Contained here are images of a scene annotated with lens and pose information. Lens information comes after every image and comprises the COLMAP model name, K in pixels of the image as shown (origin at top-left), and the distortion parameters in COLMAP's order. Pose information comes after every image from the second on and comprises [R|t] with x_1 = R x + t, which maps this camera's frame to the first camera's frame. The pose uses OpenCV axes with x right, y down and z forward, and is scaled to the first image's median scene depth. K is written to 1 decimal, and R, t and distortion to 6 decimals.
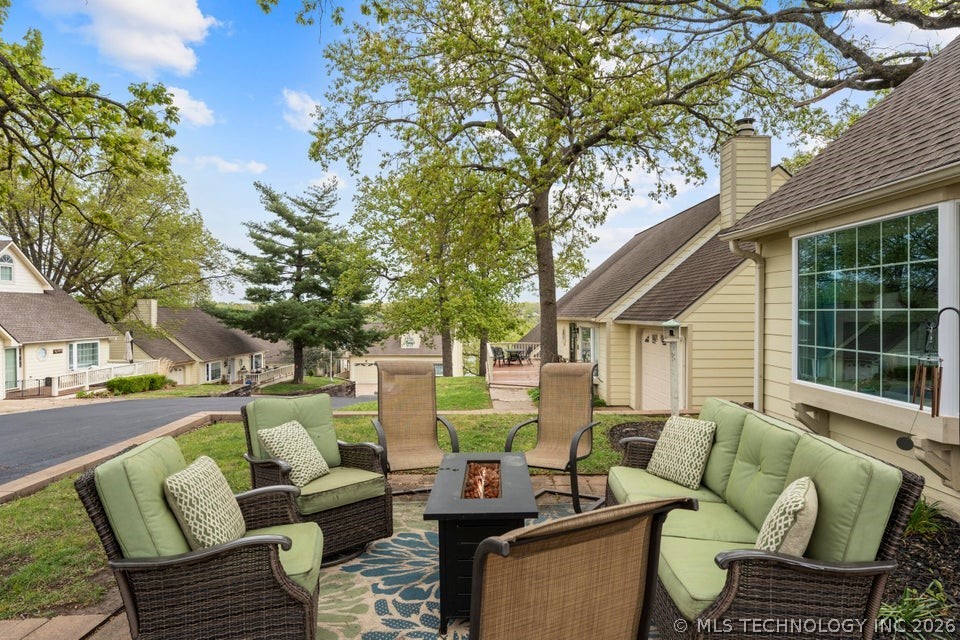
lens RADIAL K [[564.2, 0, 481.4], [0, 564.2, 320.2], [0, 0, 1]] dist [0.003079, -0.001316]
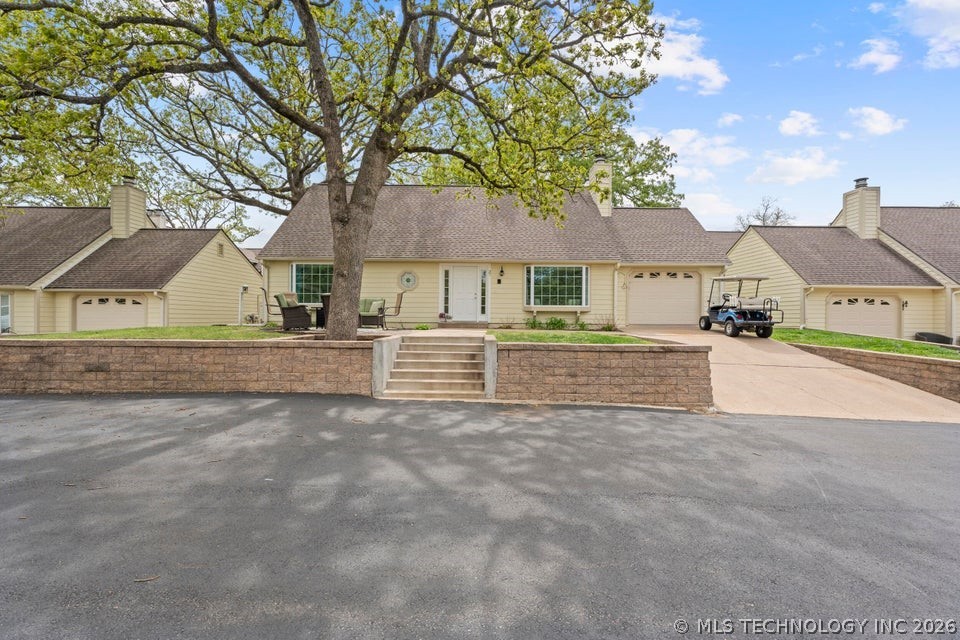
lens RADIAL K [[425.2, 0, 483.2], [0, 425.2, 320.2], [0, 0, 1]] dist [0.004912, -0.002791]
pose [[0.019304, -0.003912, 0.999806, -0.779377], [0.004032, 0.999985, 0.003834, 0.076497], [-0.999806, 0.003957, 0.019319, -0.089594]]
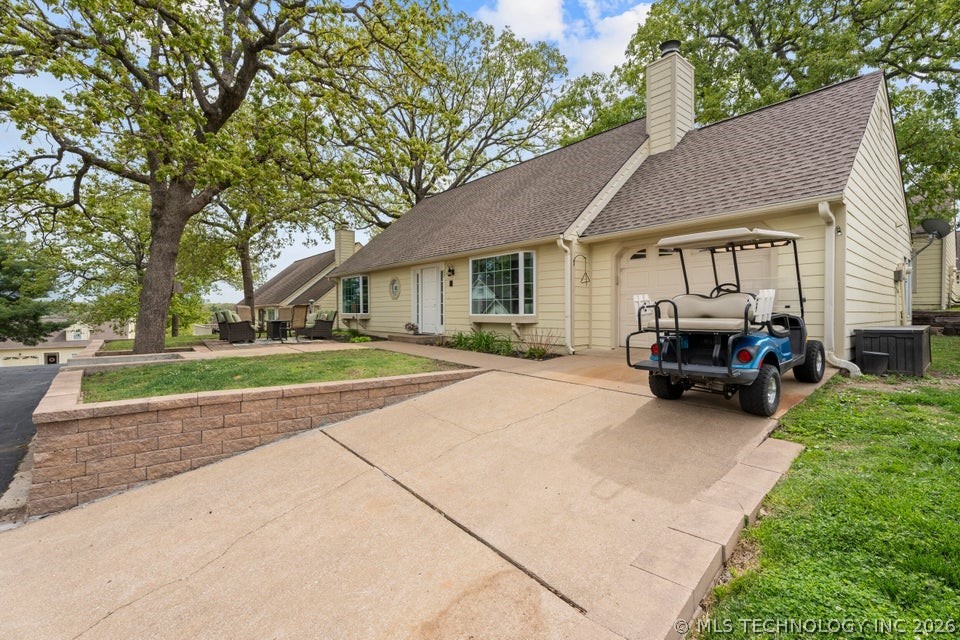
lens RADIAL K [[425.2, 0, 480.3], [0, 425.2, 311.9], [0, 0, 1]] dist [0.004912, -0.002791]
pose [[0.773430, -0.001012, 0.633881, -0.231796], [0.010115, 0.999891, -0.010746, 0.050679], [-0.633801, 0.014723, 0.773356, -0.752348]]
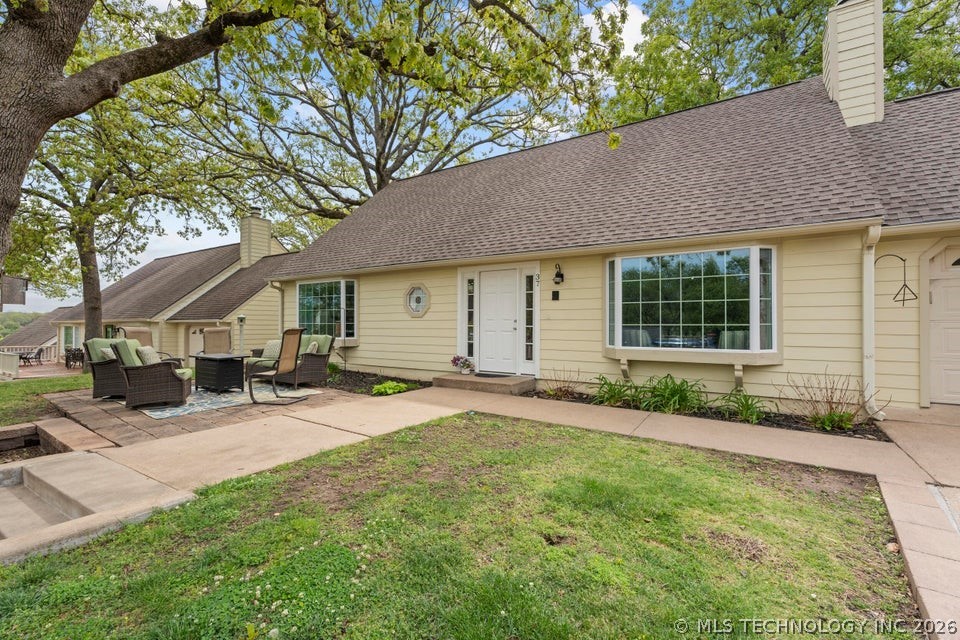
lens RADIAL K [[425.2, 0, 486.4], [0, 425.2, 315.2], [0, 0, 1]] dist [0.004912, -0.002791]
pose [[0.551264, 0.022531, 0.834026, -0.231810], [0.006586, 0.999487, -0.031353, 0.027159], [-0.834305, 0.022777, 0.550833, -0.313884]]
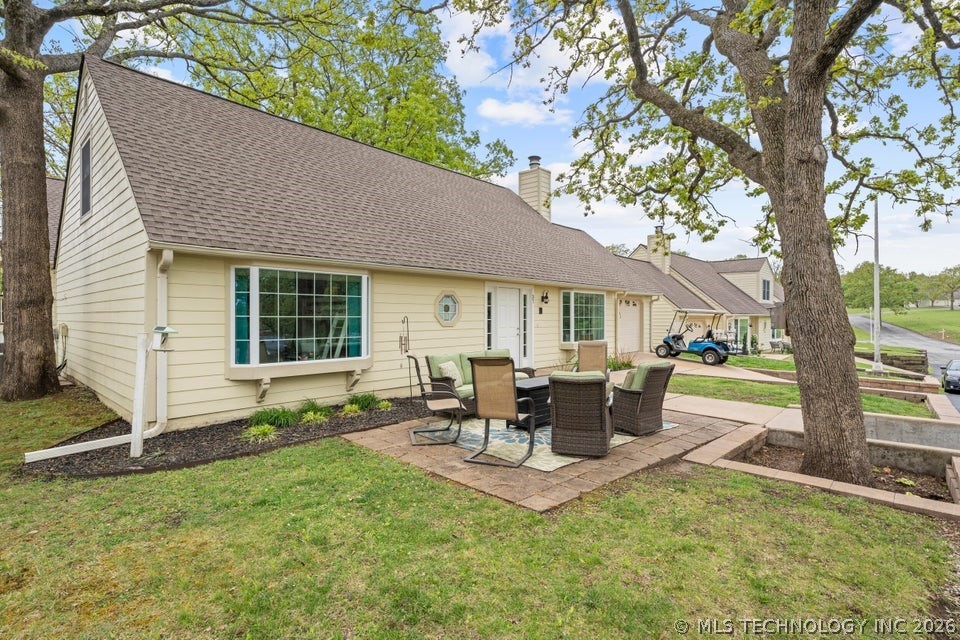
lens RADIAL K [[472.0, 0, 481.3], [0, 472.0, 318.6], [0, 0, 1]] dist [-0.005033, -0.002161]
pose [[-0.724860, 0.000681, 0.688895, -0.255491], [0.011386, 0.999875, 0.010992, -0.007355], [-0.688802, 0.015812, -0.724777, 0.546192]]
